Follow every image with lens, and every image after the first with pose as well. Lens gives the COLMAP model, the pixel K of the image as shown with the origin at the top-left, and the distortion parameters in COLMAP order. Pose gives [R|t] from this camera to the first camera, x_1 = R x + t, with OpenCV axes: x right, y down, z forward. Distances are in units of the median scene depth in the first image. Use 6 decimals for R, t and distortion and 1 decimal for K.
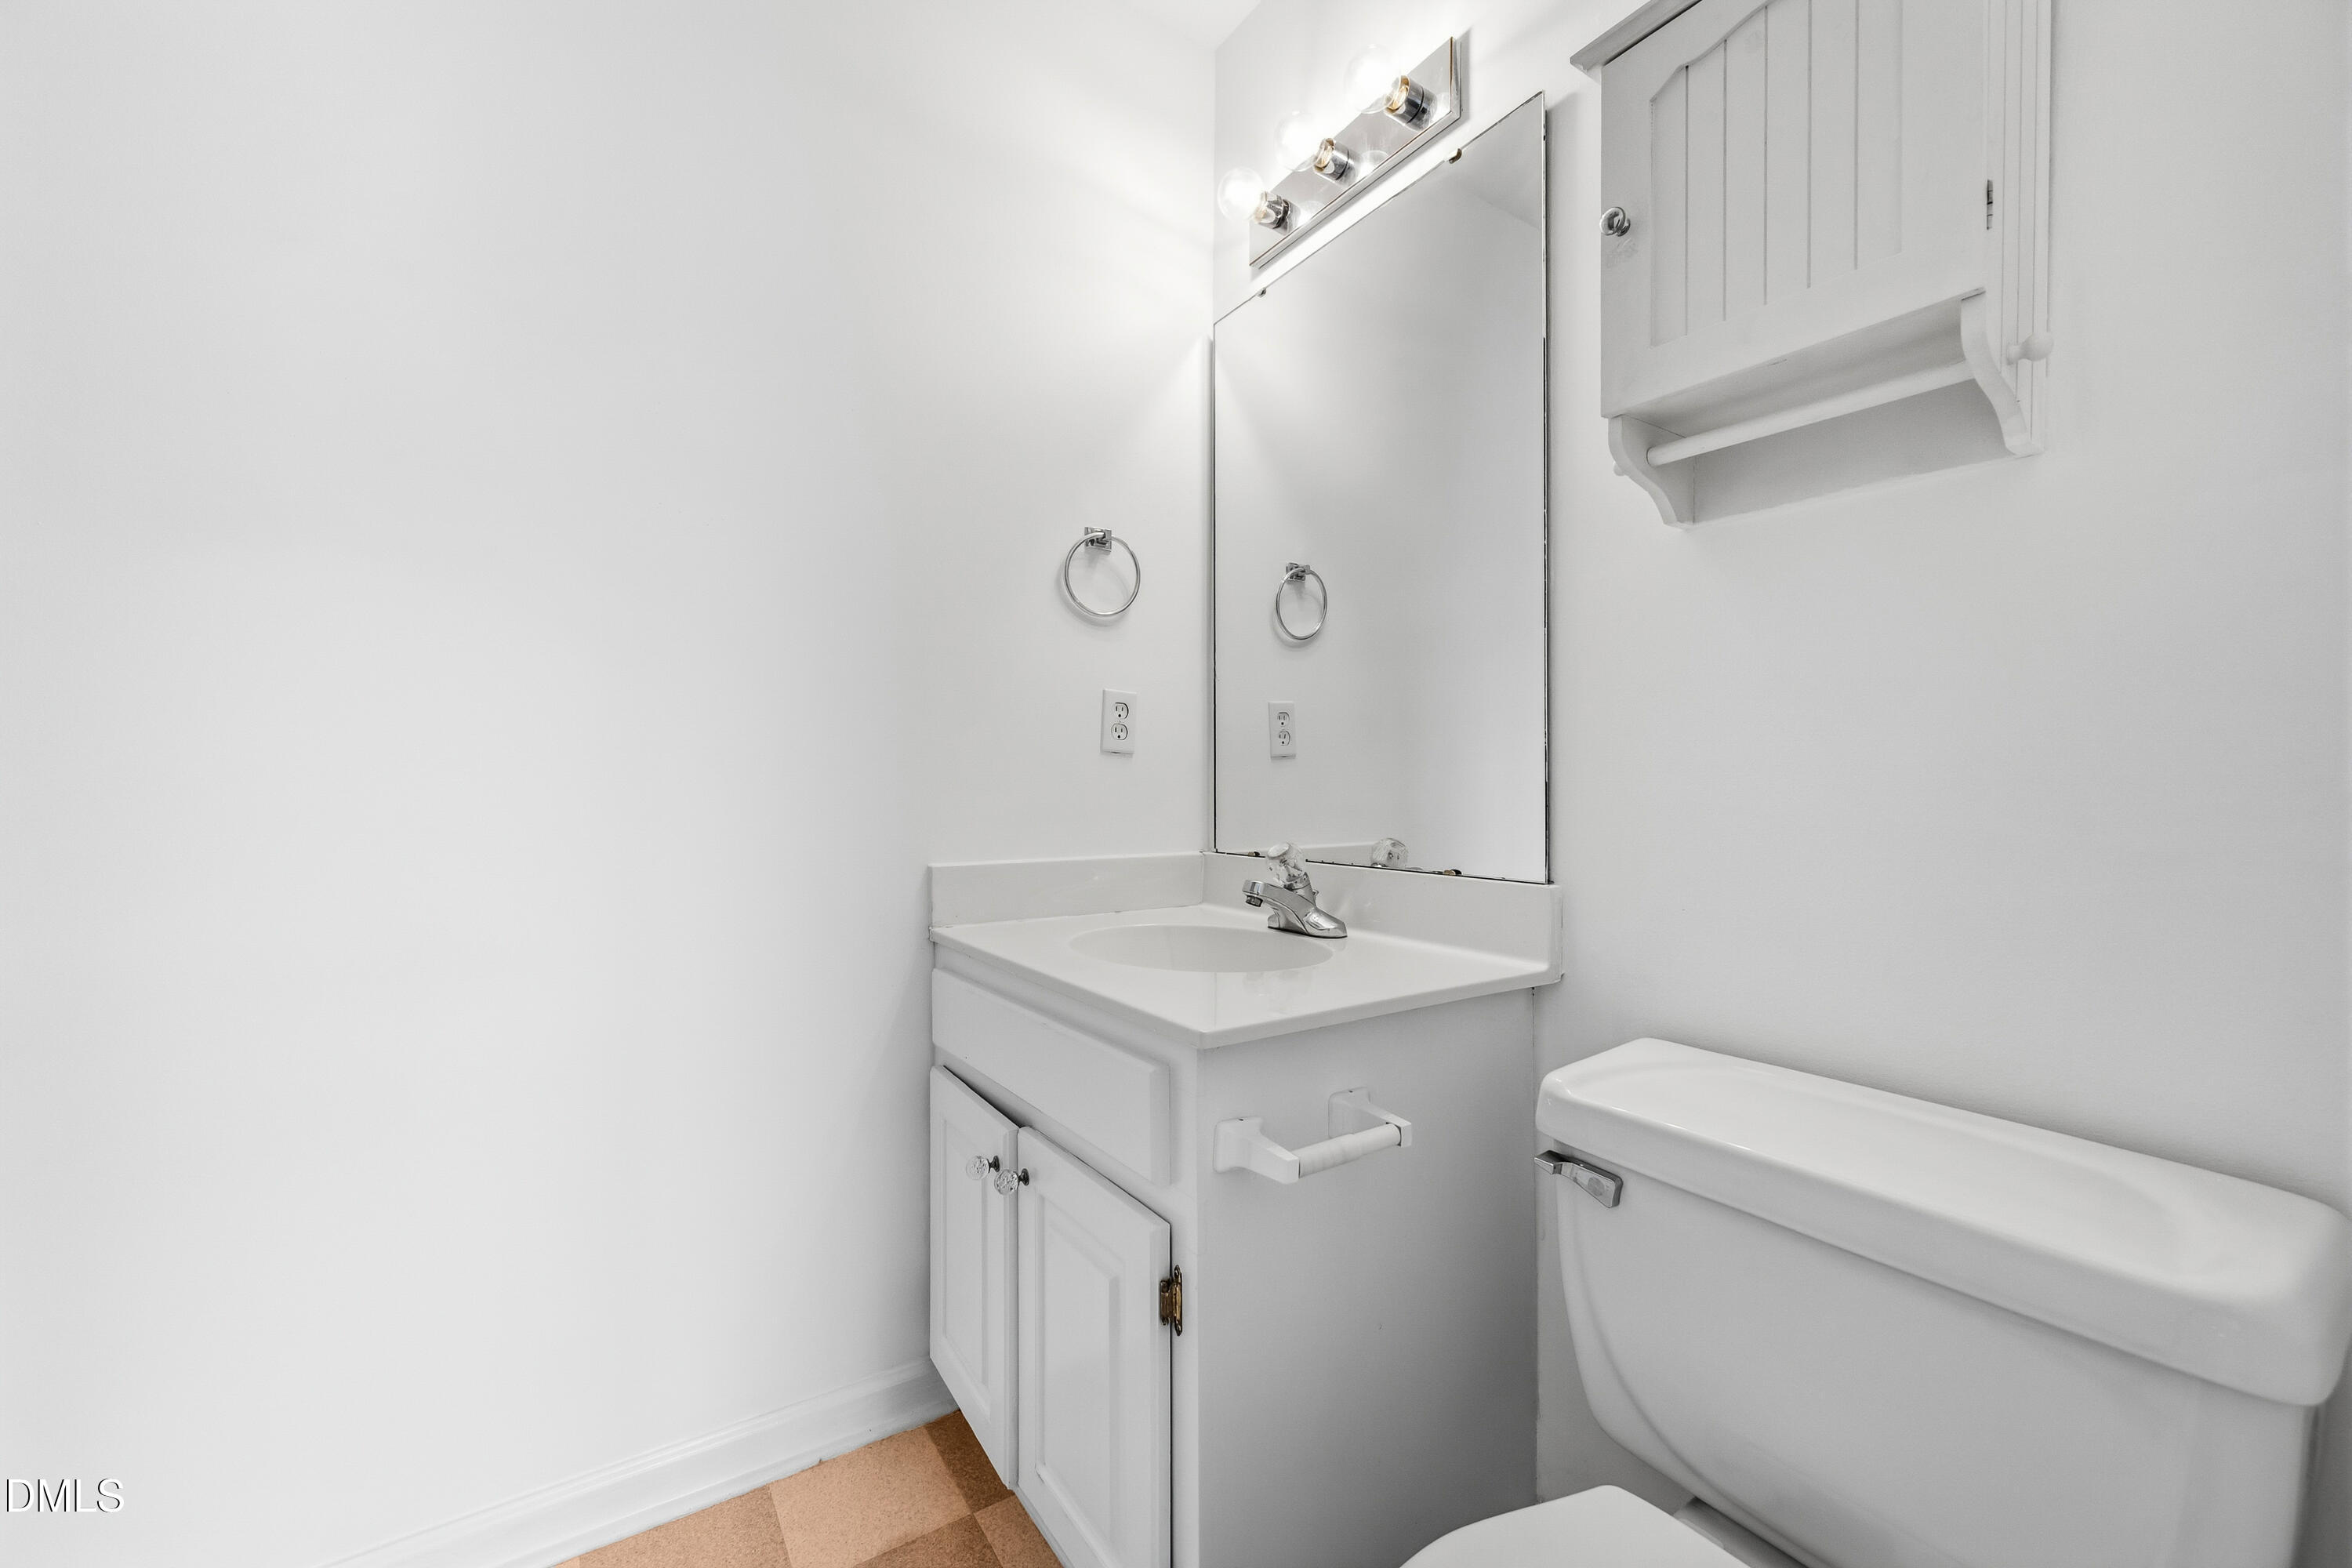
lens RADIAL K [[926.1, 0, 1173.8], [0, 926.1, 786.6], [0, 0, 1]] dist [0.000285, 0.000124]
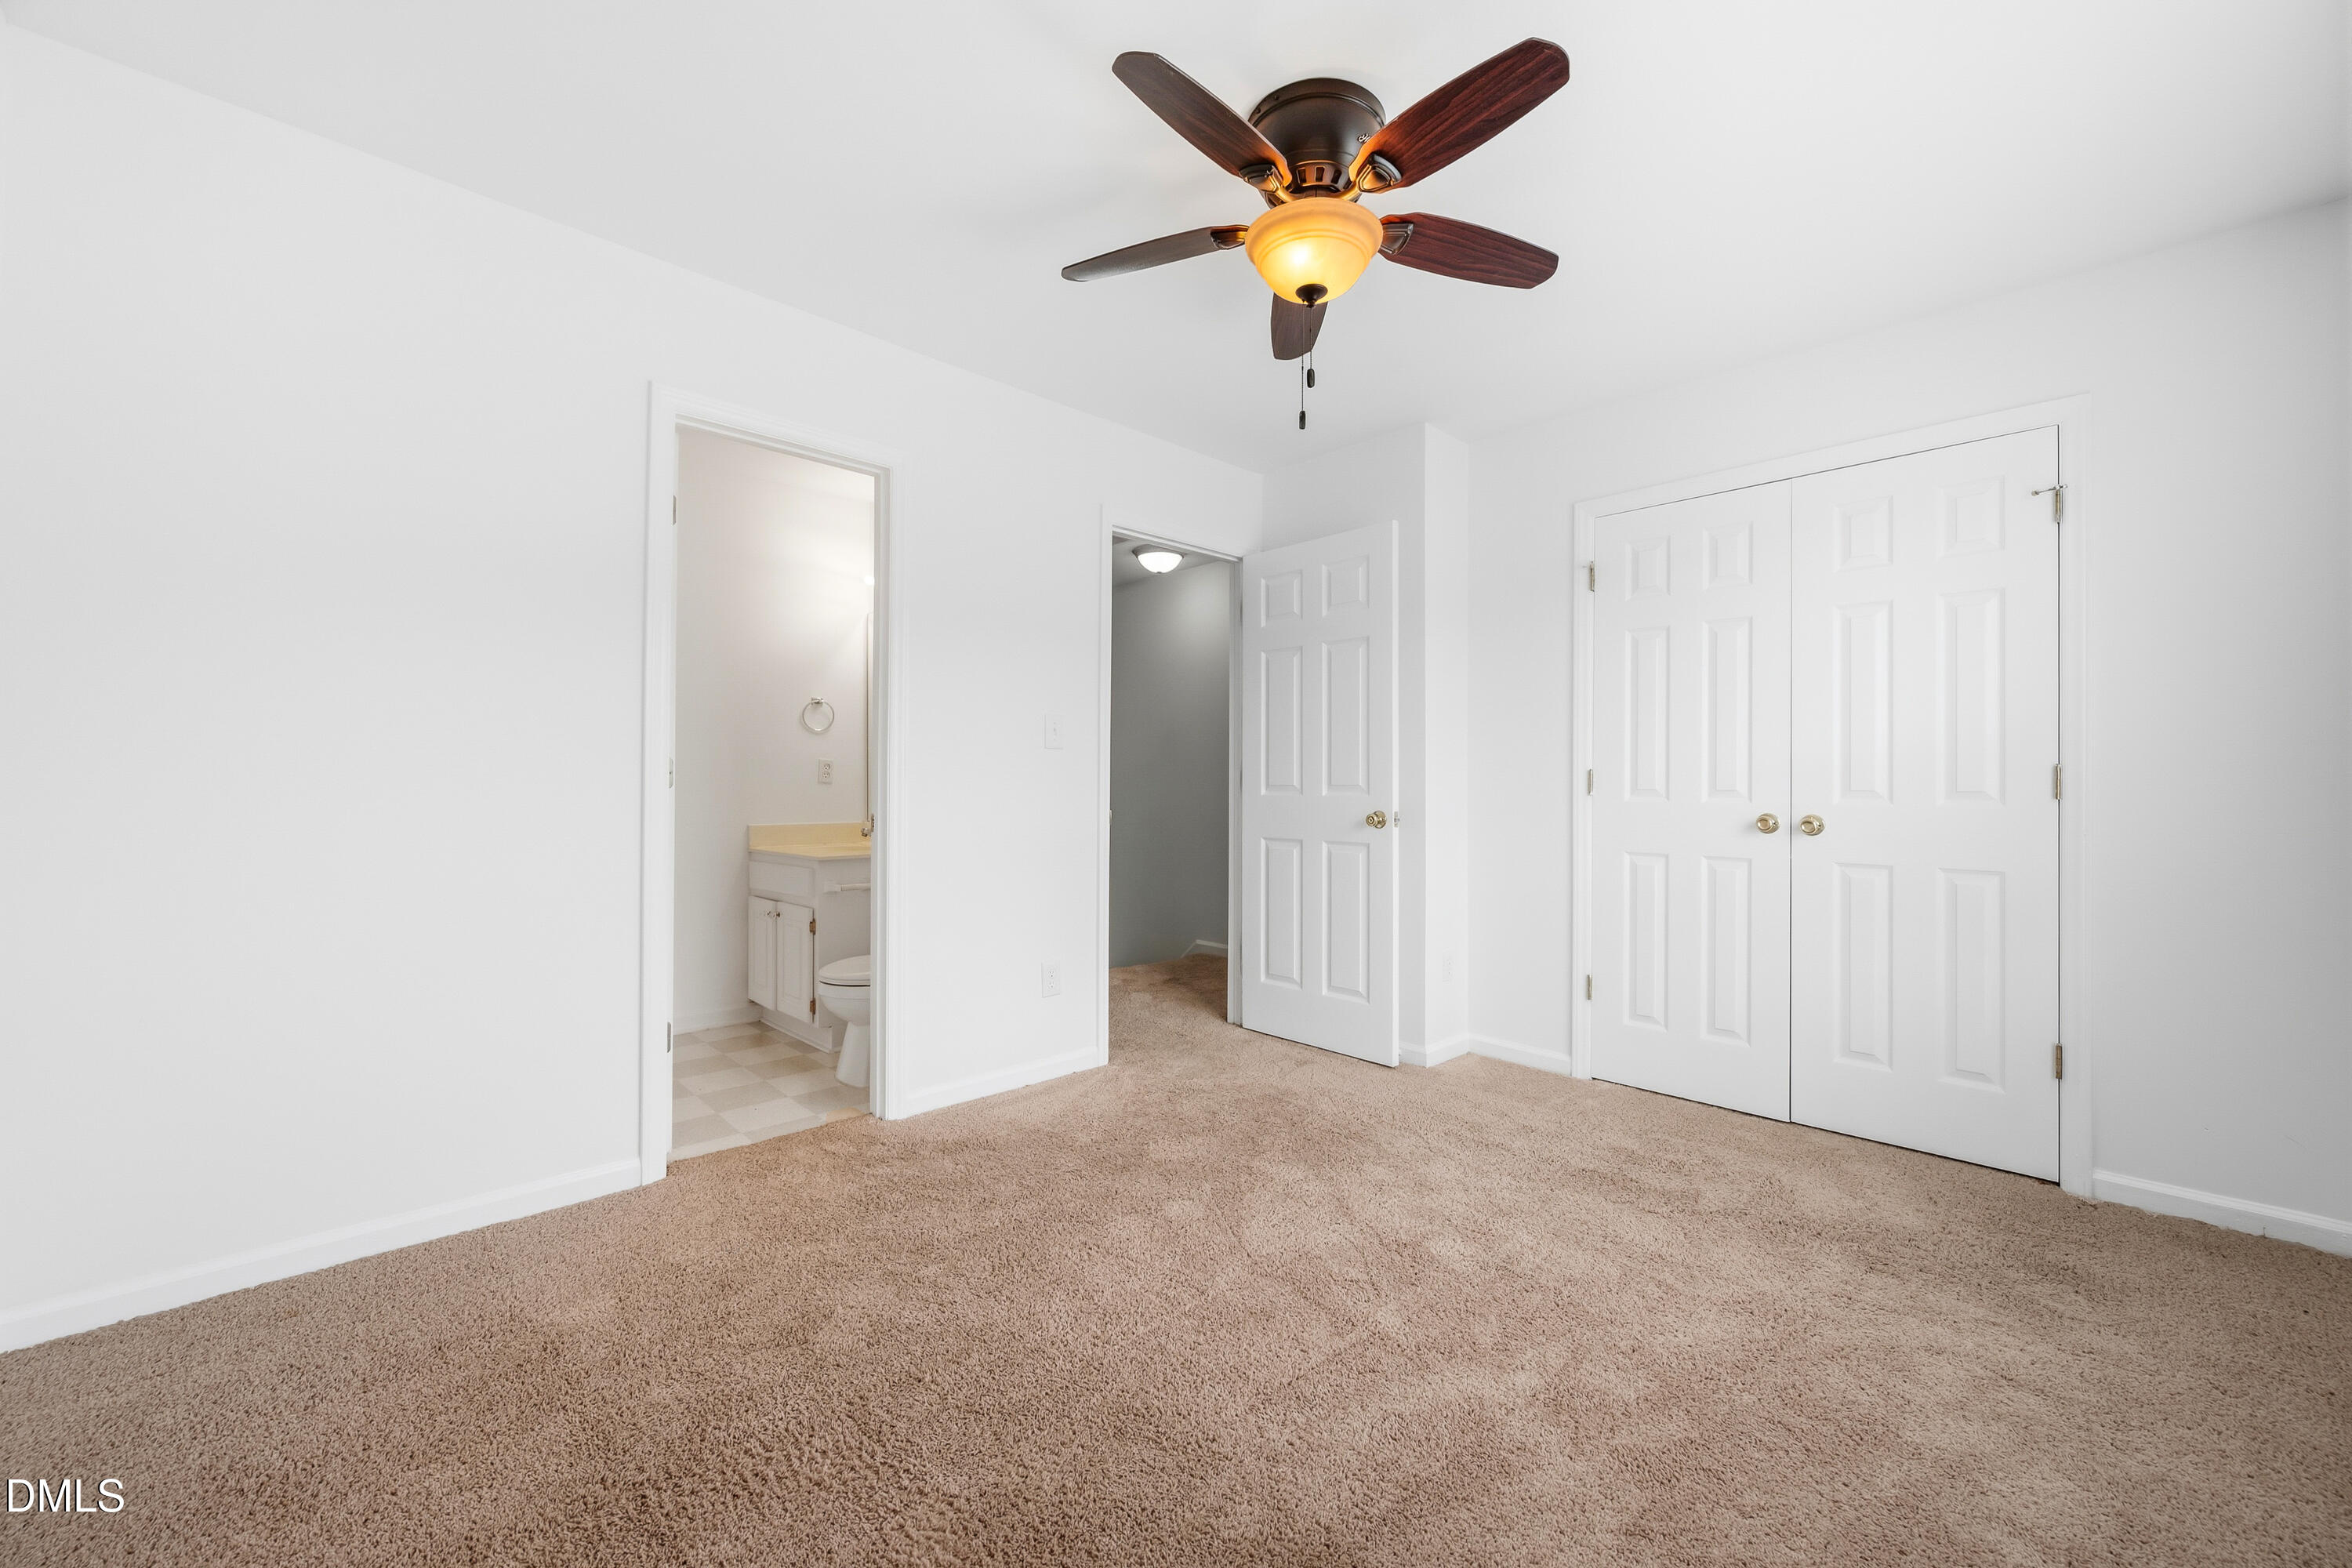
lens RADIAL K [[926.1, 0, 1173.8], [0, 926.1, 786.6], [0, 0, 1]] dist [0.000285, 0.000124]
pose [[0.985277, 0.000536, 0.170967, 0.531982], [-0.000045, 0.999996, -0.002873, -0.022301], [-0.170968, 0.002823, 0.985273, -2.007202]]
